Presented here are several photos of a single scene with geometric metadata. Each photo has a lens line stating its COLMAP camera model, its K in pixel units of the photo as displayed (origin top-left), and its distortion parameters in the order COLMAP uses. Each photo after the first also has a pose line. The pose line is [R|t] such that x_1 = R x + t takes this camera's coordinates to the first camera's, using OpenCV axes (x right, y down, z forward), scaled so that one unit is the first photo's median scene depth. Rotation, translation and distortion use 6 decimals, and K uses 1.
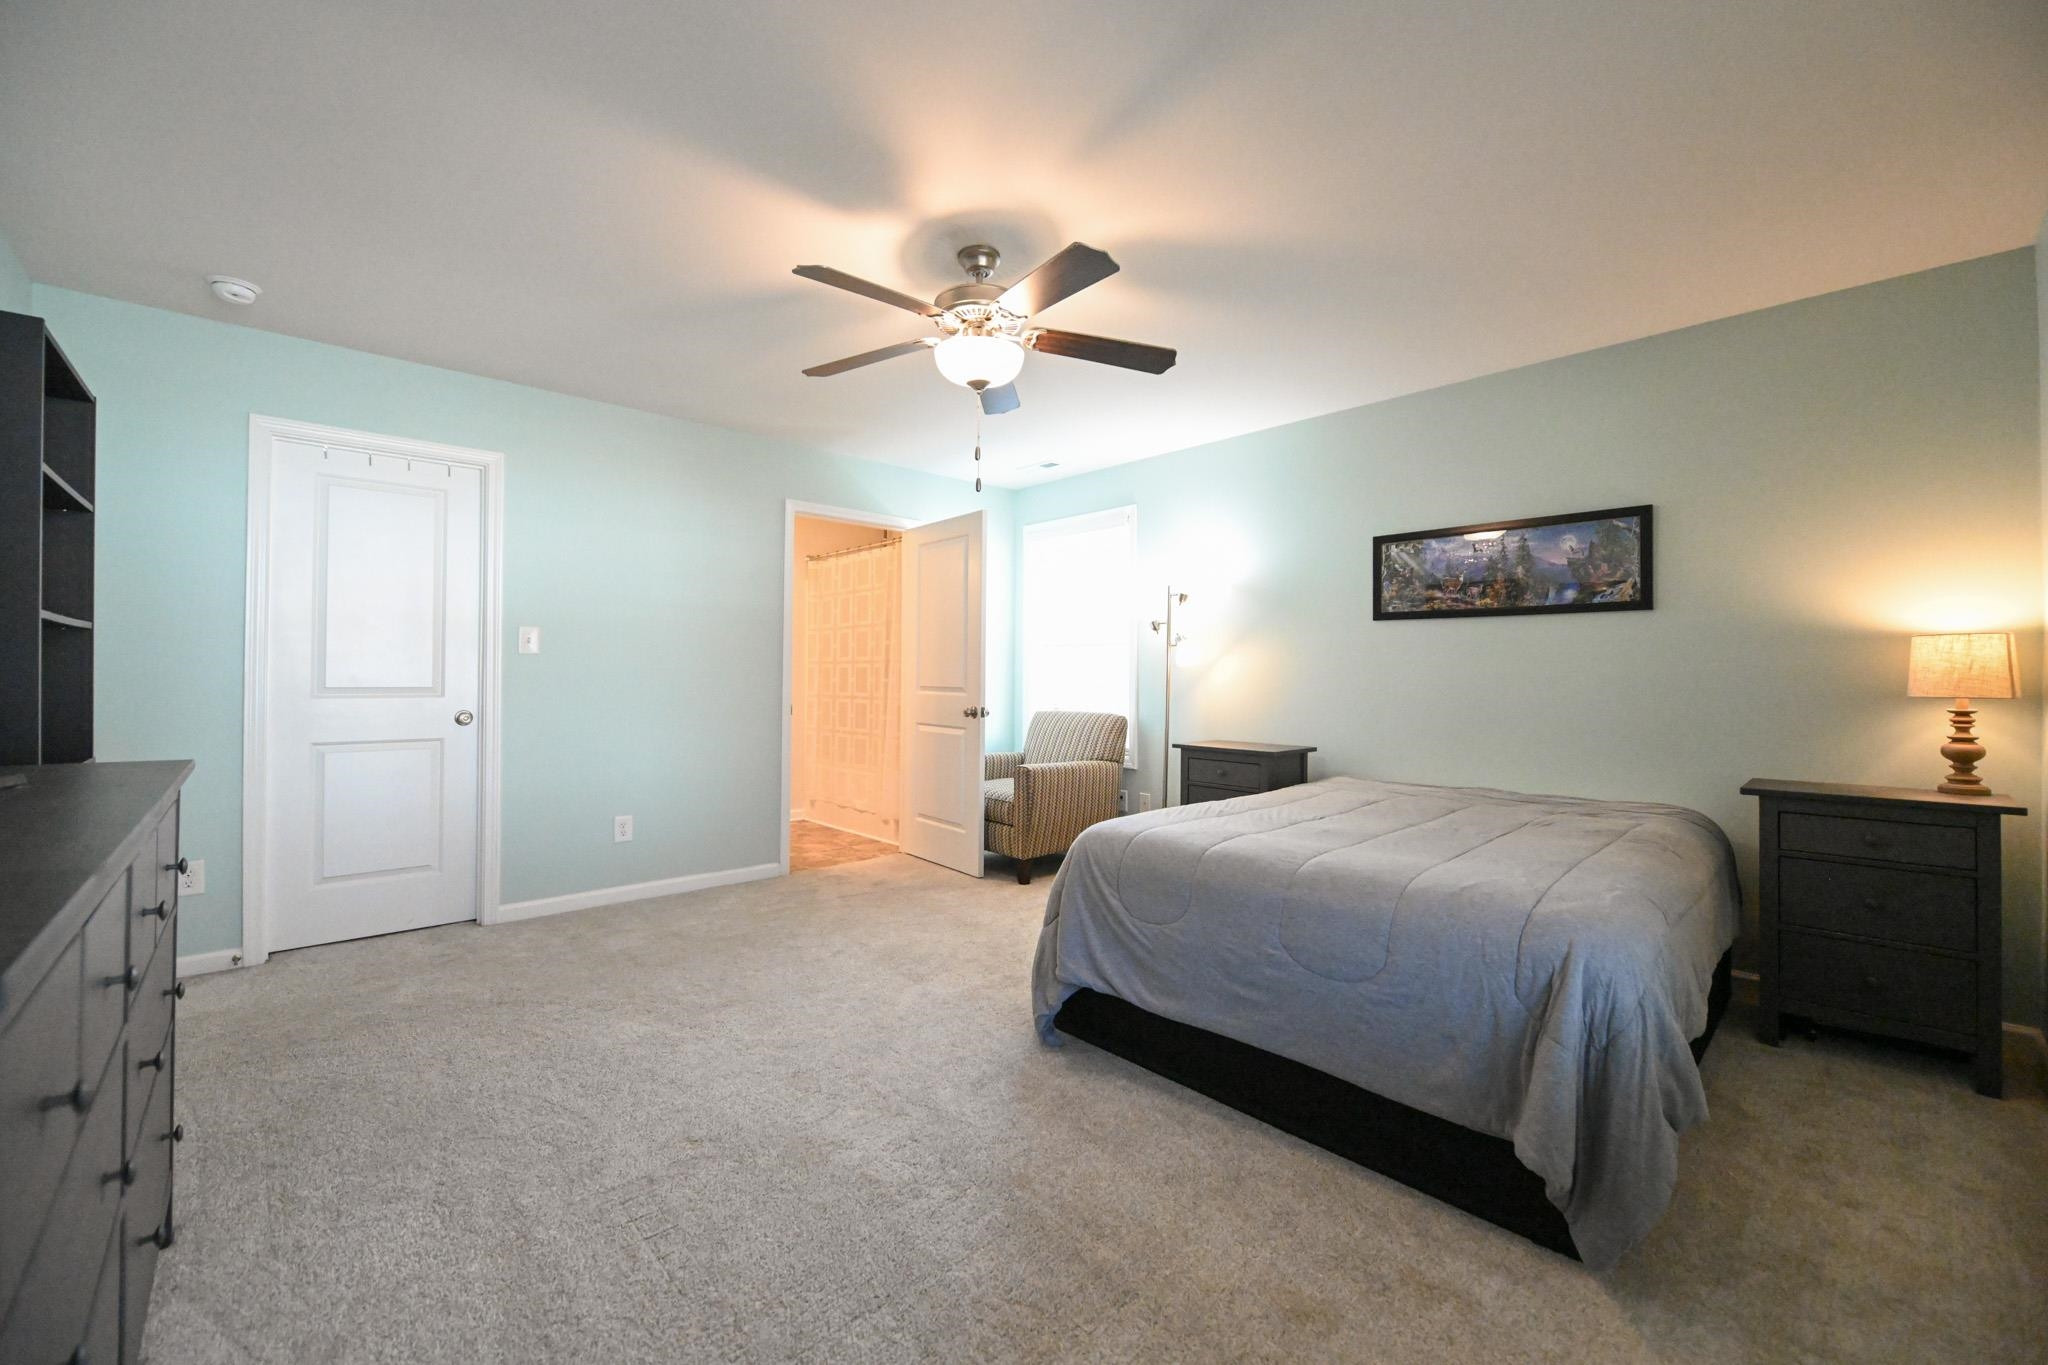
lens RADIAL K [[805.2, 0, 1023.7], [0, 805.2, 665.3], [0, 0, 1]] dist [-0.009281, -0.000563]
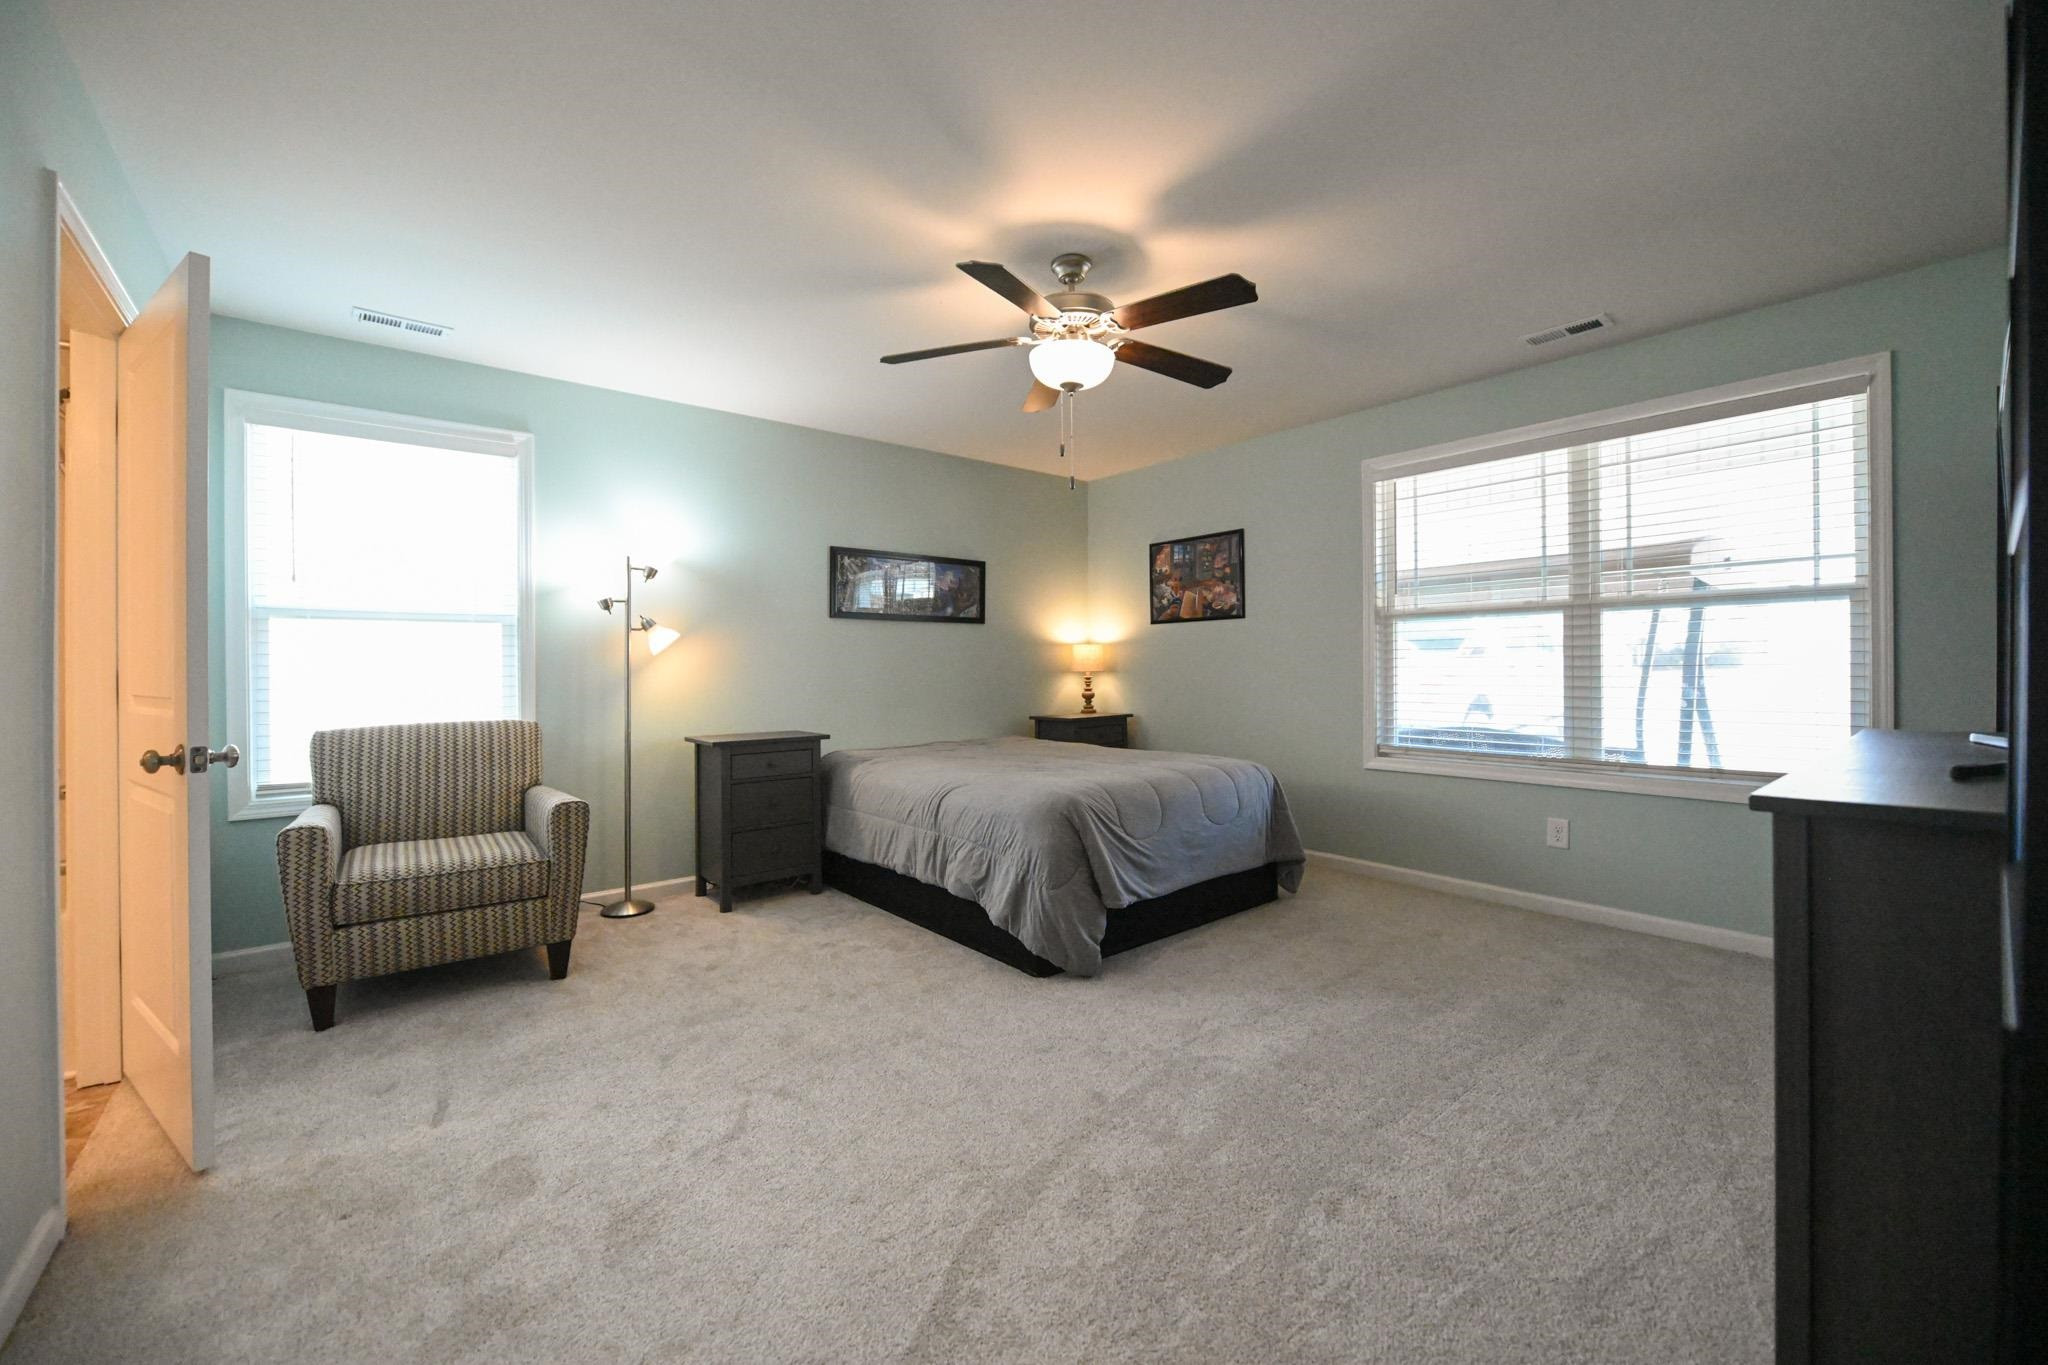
lens RADIAL K [[805.2, 0, 1023.7], [0, 805.2, 665.3], [0, 0, 1]] dist [-0.009281, -0.000563]
pose [[0.063927, -0.004702, 0.997944, -0.892449], [-0.004446, 0.999978, 0.004997, 0.008941], [-0.997945, -0.004757, 0.063904, 0.796823]]
